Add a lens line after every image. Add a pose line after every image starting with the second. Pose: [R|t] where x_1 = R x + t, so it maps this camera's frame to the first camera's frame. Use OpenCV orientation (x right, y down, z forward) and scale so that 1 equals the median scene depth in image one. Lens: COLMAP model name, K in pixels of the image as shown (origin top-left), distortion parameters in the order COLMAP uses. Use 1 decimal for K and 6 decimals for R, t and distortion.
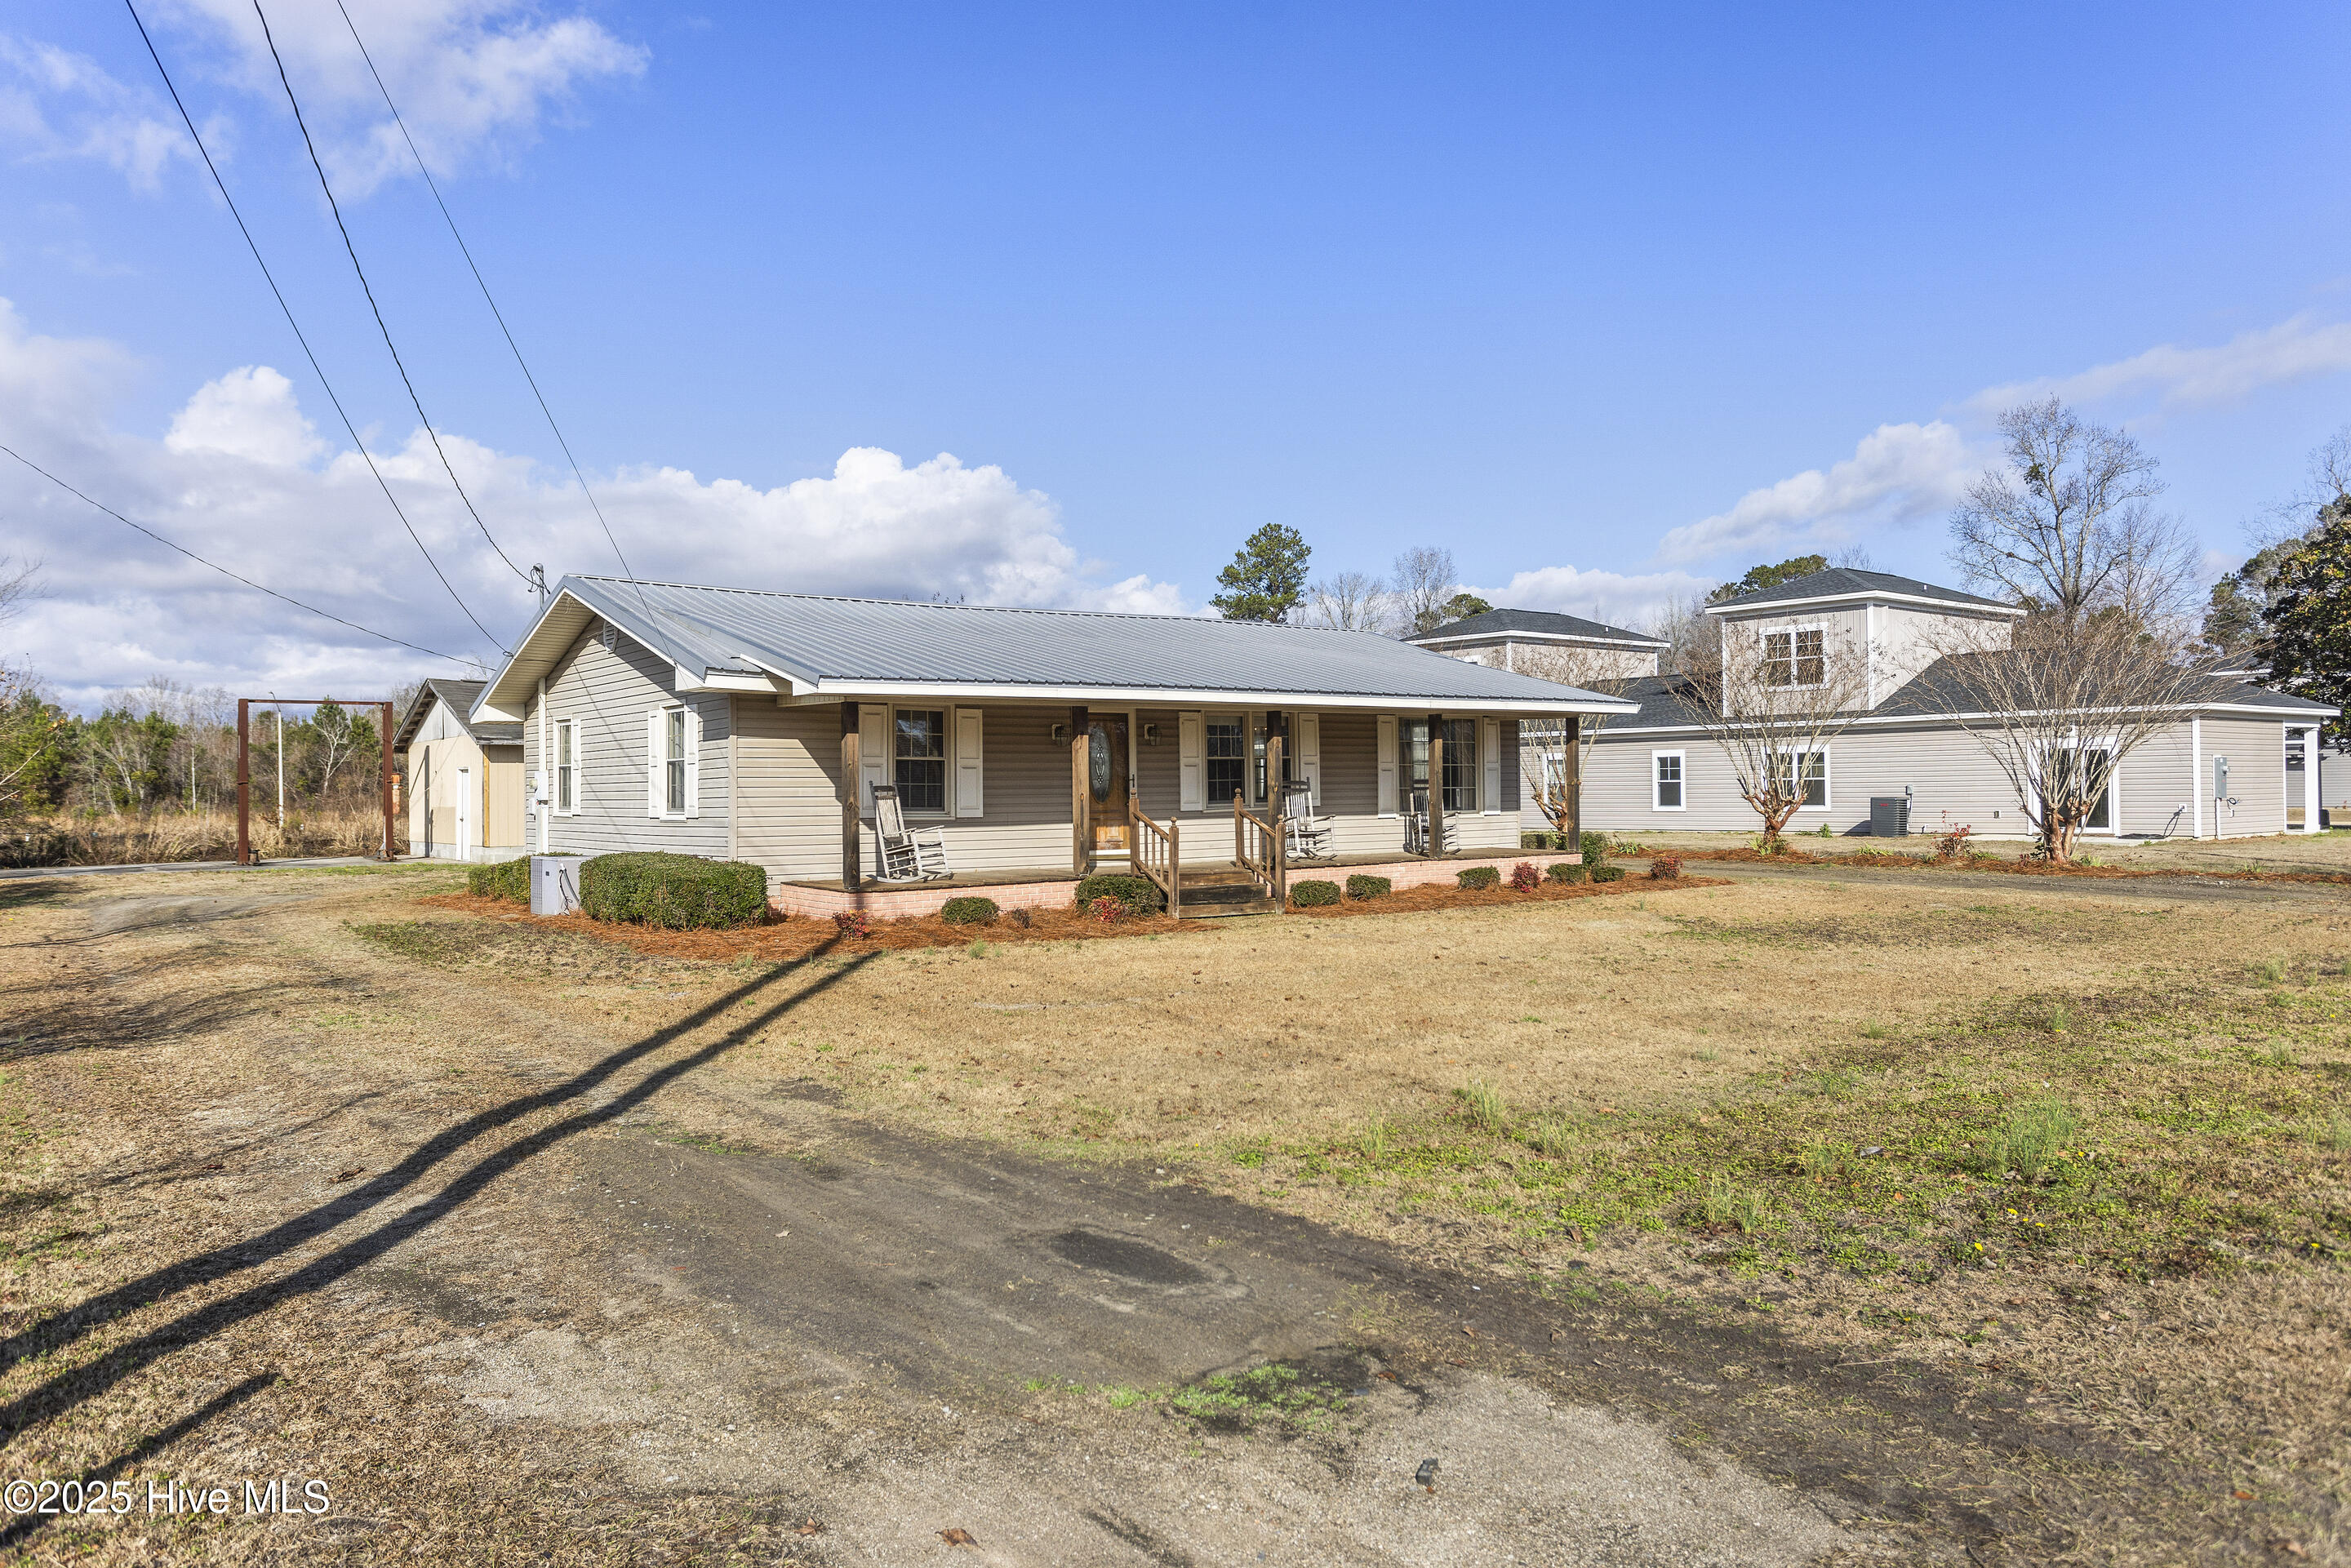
lens RADIAL K [[1640.0, 0, 1175.8], [0, 1640.0, 784.8], [0, 0, 1]] dist [0.003294, 0.000447]
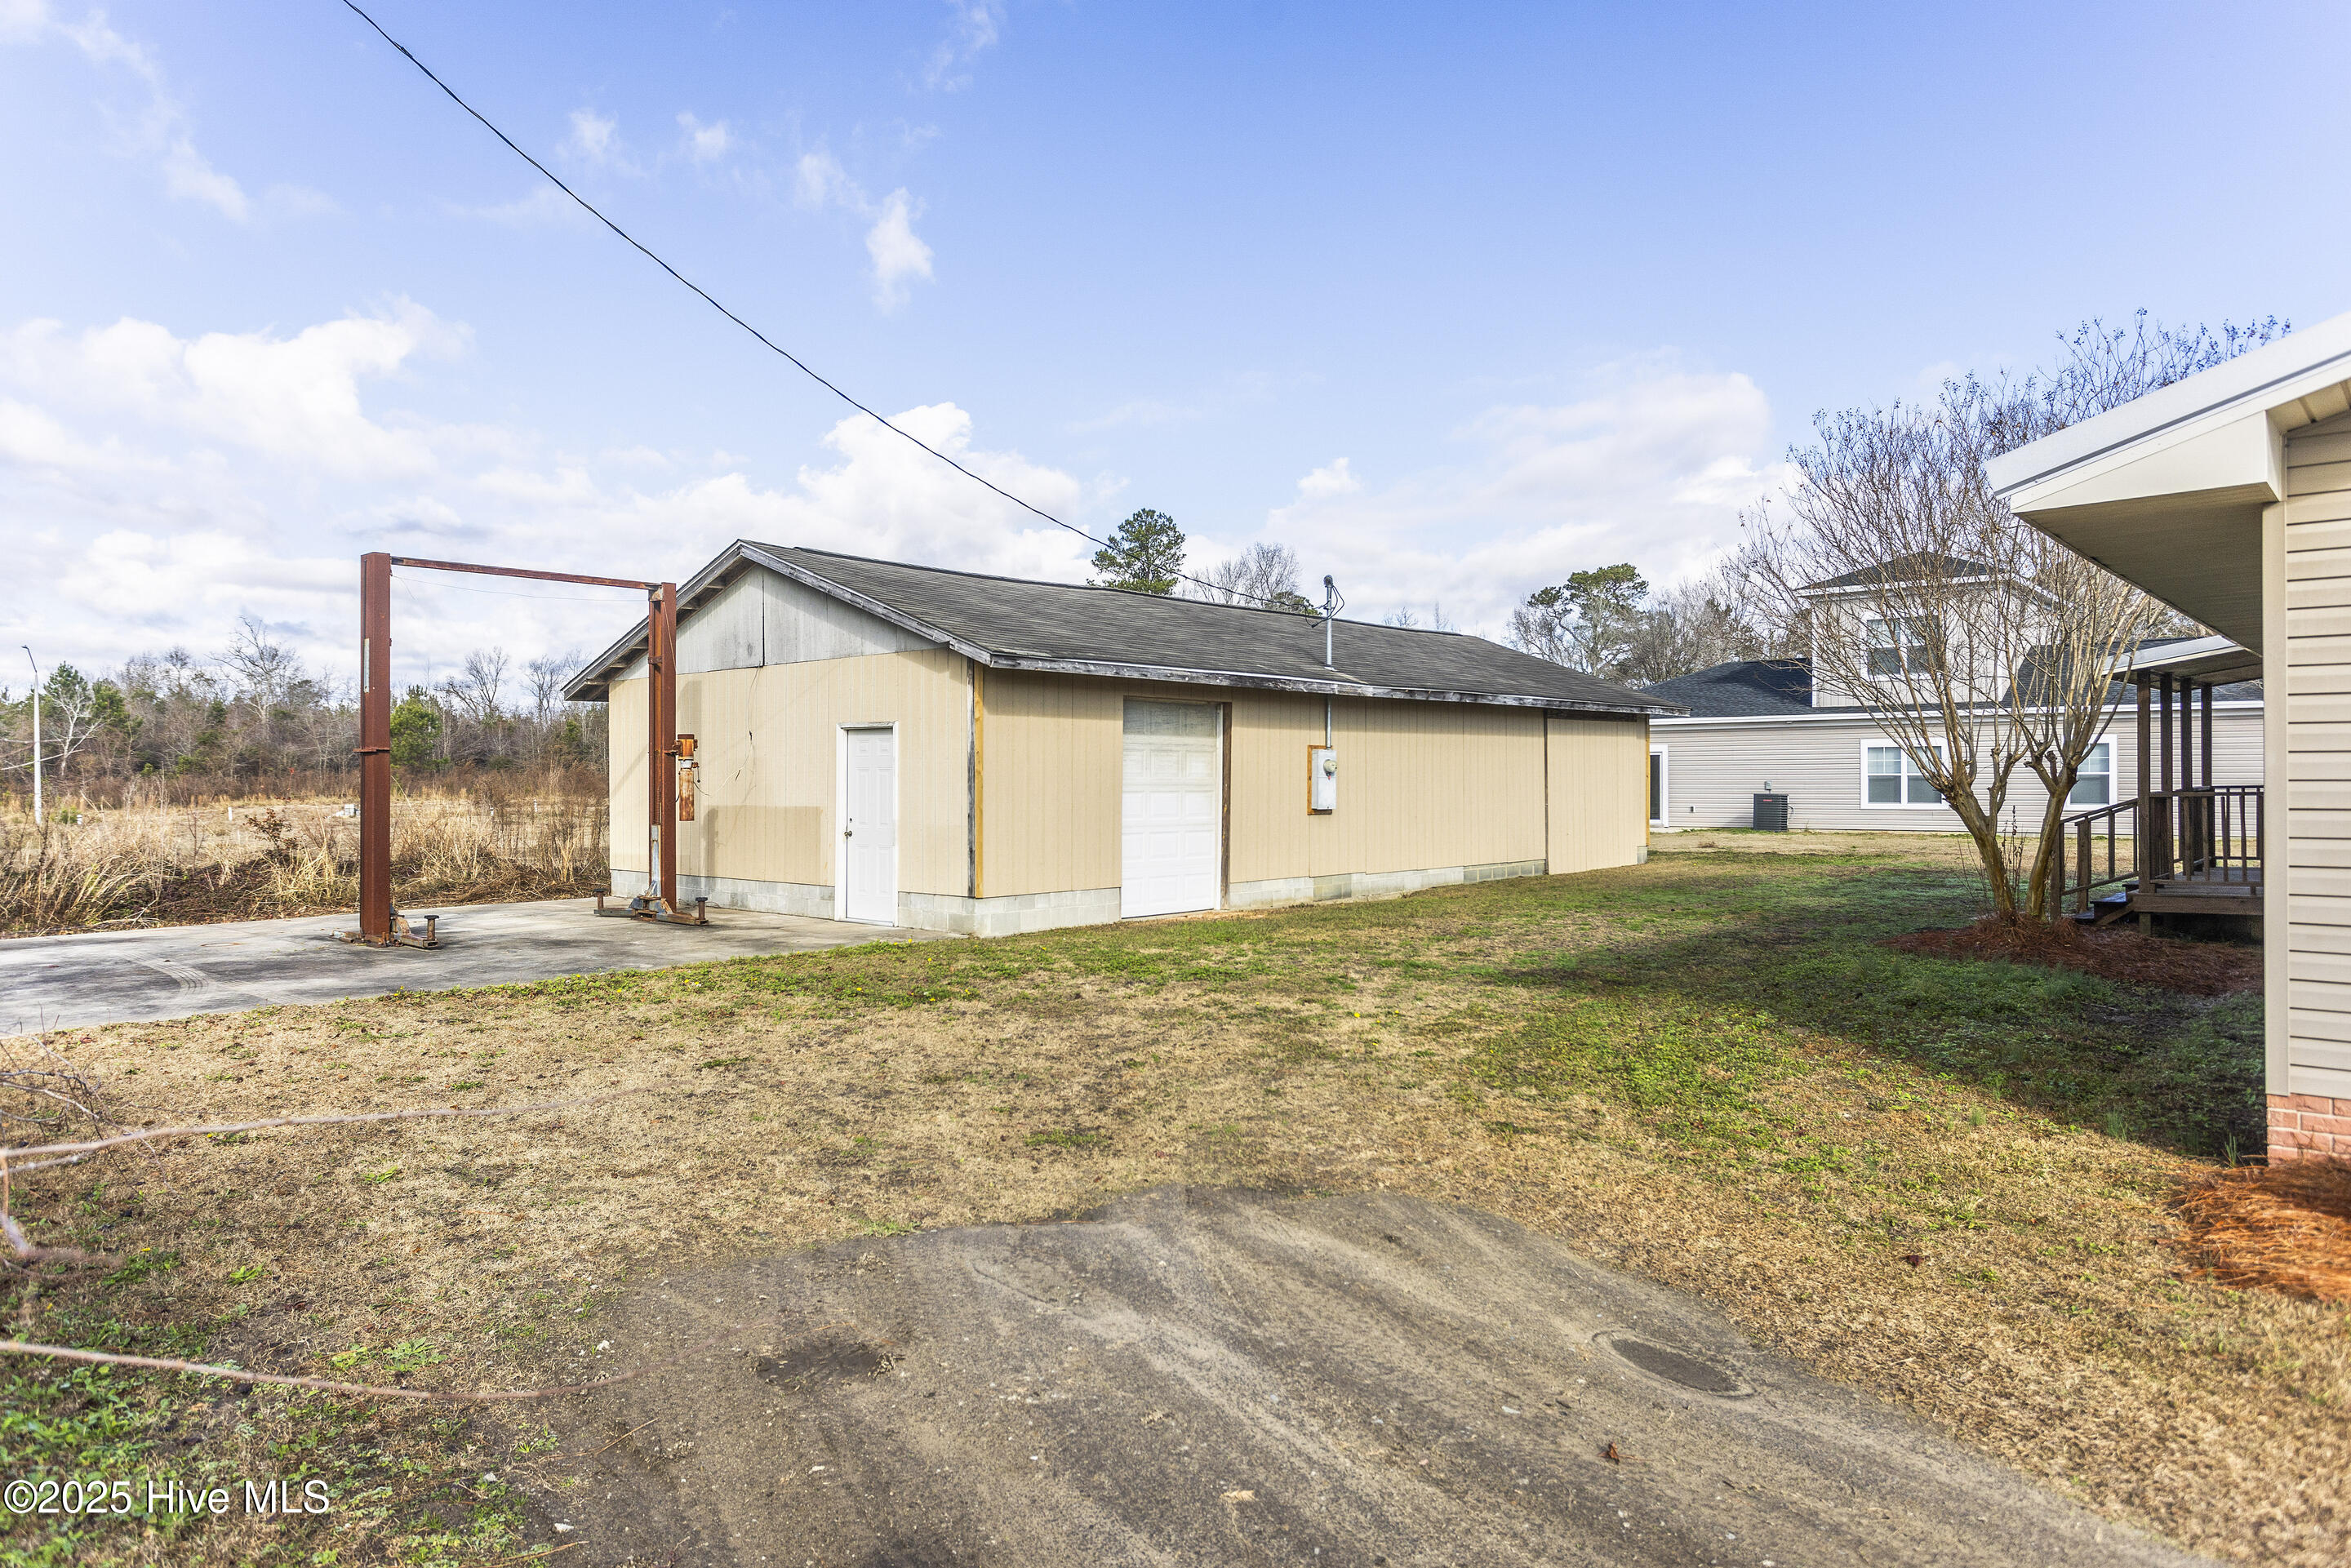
lens RADIAL K [[1491.1, 0, 1159.2], [0, 1491.1, 767.7], [0, 0, 1]] dist [0.003938, 0.004668]
pose [[0.982867, 0.010142, 0.184039, -0.098071], [-0.009070, 0.999937, -0.006671, 0.000994], [-0.184095, 0.004887, 0.982896, 0.129747]]
